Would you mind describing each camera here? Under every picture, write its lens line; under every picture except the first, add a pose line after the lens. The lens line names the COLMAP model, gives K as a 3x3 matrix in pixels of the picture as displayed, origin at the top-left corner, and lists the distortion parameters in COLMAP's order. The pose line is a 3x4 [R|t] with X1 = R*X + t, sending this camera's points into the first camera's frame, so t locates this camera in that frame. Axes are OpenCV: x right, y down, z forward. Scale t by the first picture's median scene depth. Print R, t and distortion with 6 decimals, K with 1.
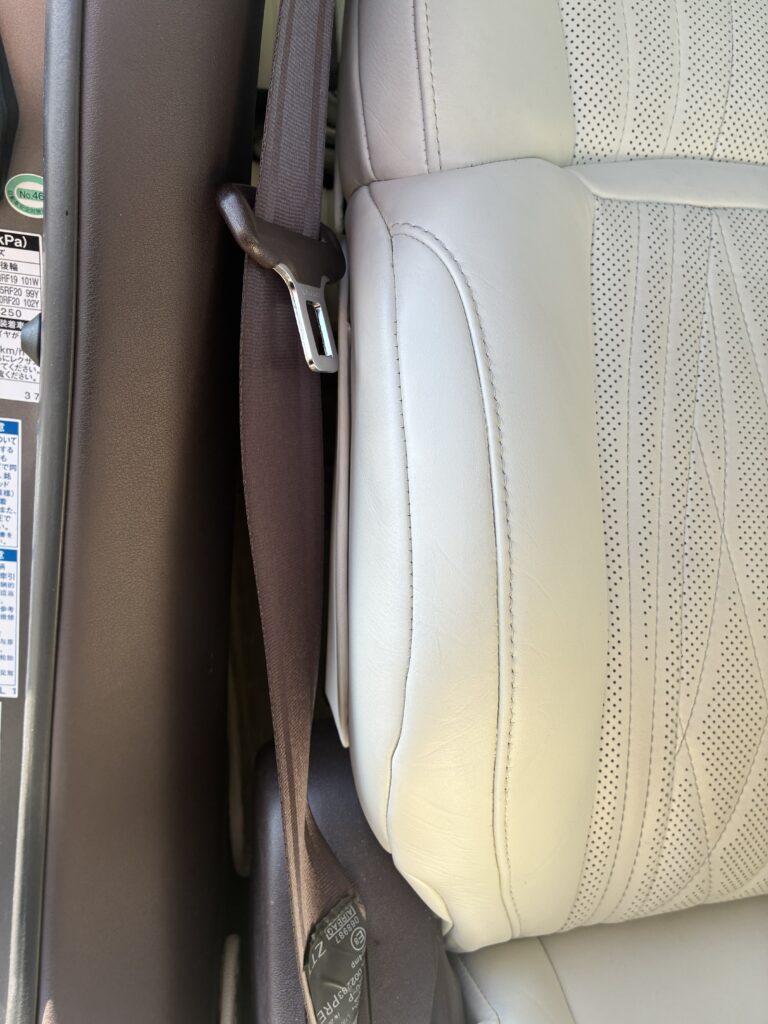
lens RADIAL K [[781.9, 0, 378.5], [0, 781.9, 511.4], [0, 0, 1]] dist [0.040279, -0.053715]
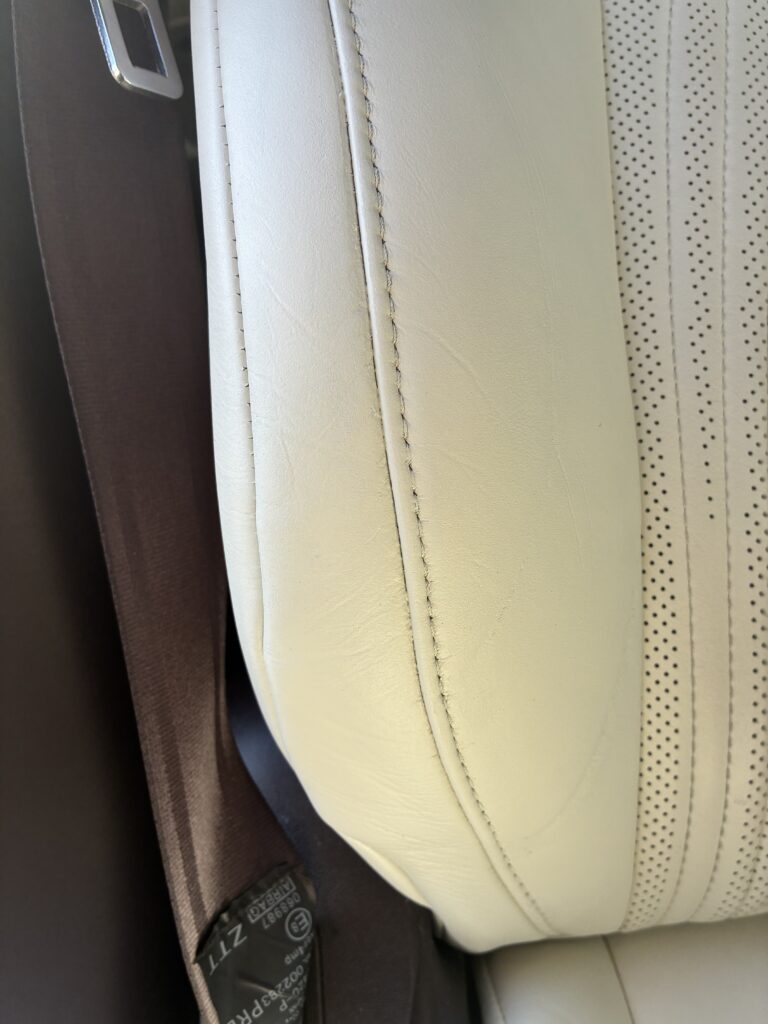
lens RADIAL K [[781.9, 0, 378.5], [0, 781.9, 511.4], [0, 0, 1]] dist [0.040279, -0.053715]
pose [[0.975532, -0.062180, -0.210880, 0.205775], [0.063128, 0.998003, -0.002241, 0.164192], [0.210598, -0.011127, 0.977509, 0.300643]]
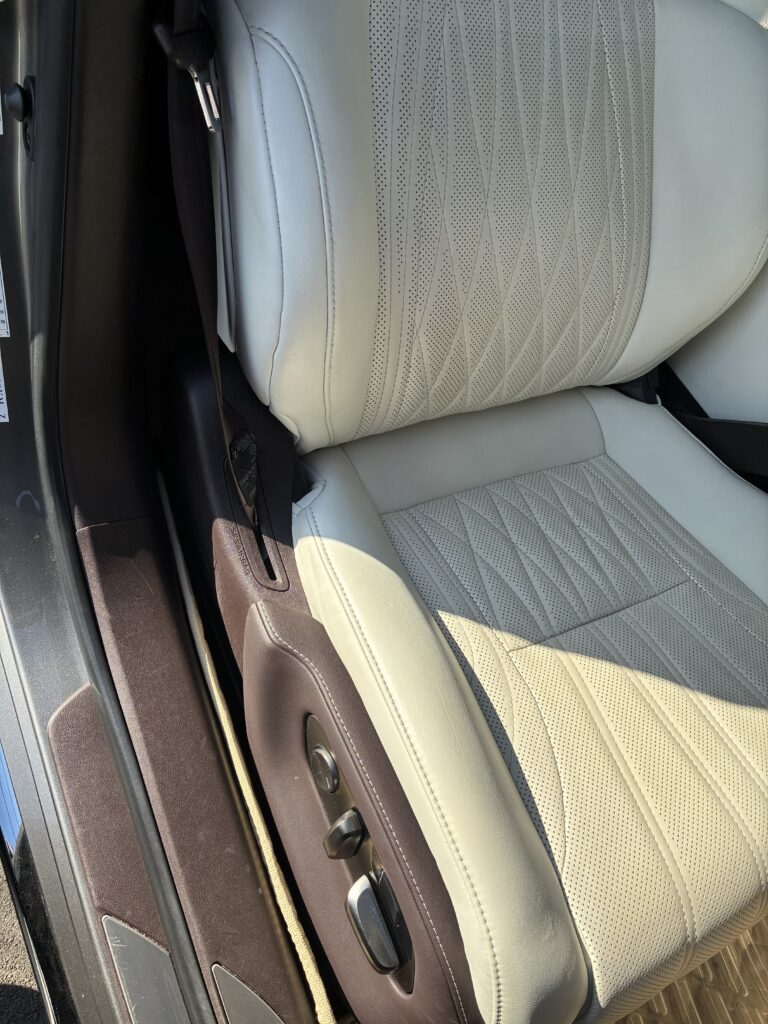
lens RADIAL K [[781.9, 0, 378.5], [0, 781.9, 511.4], [0, 0, 1]] dist [0.040279, -0.053715]
pose [[0.958072, -0.129042, 0.255823, -0.226822], [-0.008811, 0.879152, 0.476461, -0.224143], [-0.286391, -0.458738, 0.841154, -0.723225]]
